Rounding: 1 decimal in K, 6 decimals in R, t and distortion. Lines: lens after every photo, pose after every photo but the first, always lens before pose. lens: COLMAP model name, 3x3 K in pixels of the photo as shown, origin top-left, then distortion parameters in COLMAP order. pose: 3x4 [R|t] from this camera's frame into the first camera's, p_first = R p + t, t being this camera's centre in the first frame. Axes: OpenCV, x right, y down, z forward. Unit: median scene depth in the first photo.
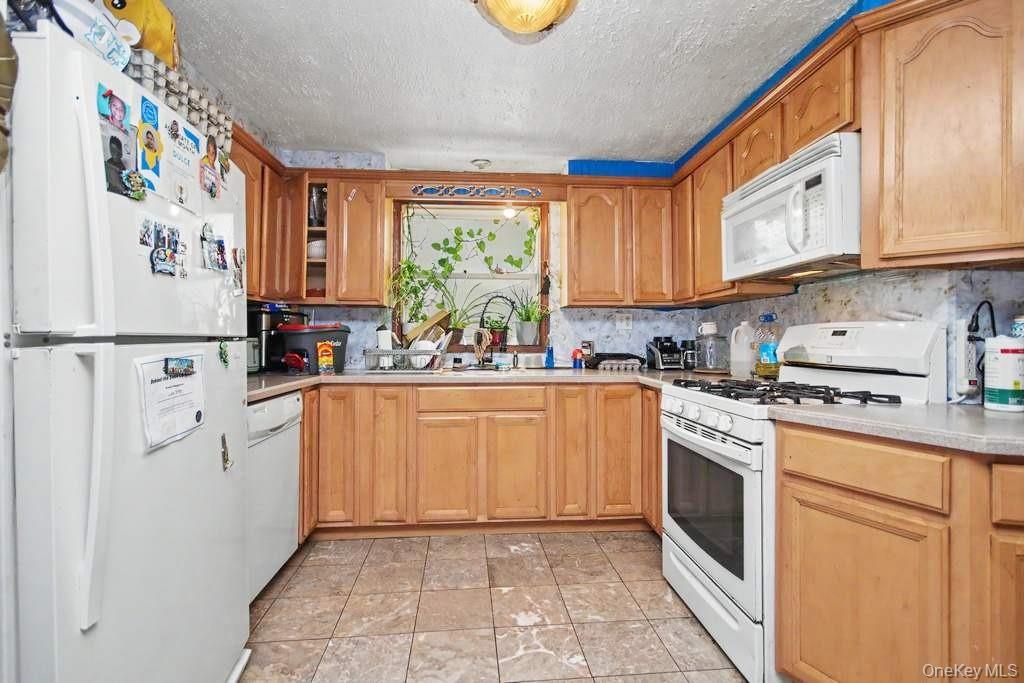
lens RADIAL K [[499.9, 0, 515.9], [0, 499.9, 337.4], [0, 0, 1]] dist [0.001319, 0.000263]
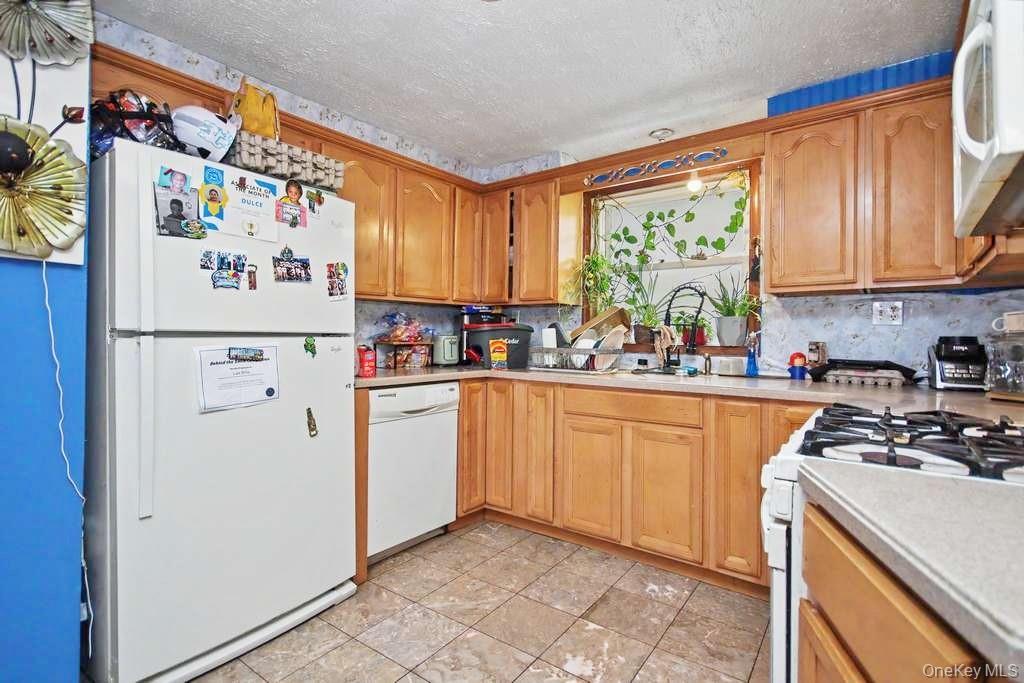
lens RADIAL K [[499.9, 0, 511.7], [0, 499.9, 340.2], [0, 0, 1]] dist [0.001319, 0.000263]
pose [[0.741711, 0.010187, -0.670643, 0.368402], [-0.006112, 0.999946, 0.008429, 0.001637], [0.670692, -0.002153, 0.741733, 0.215584]]
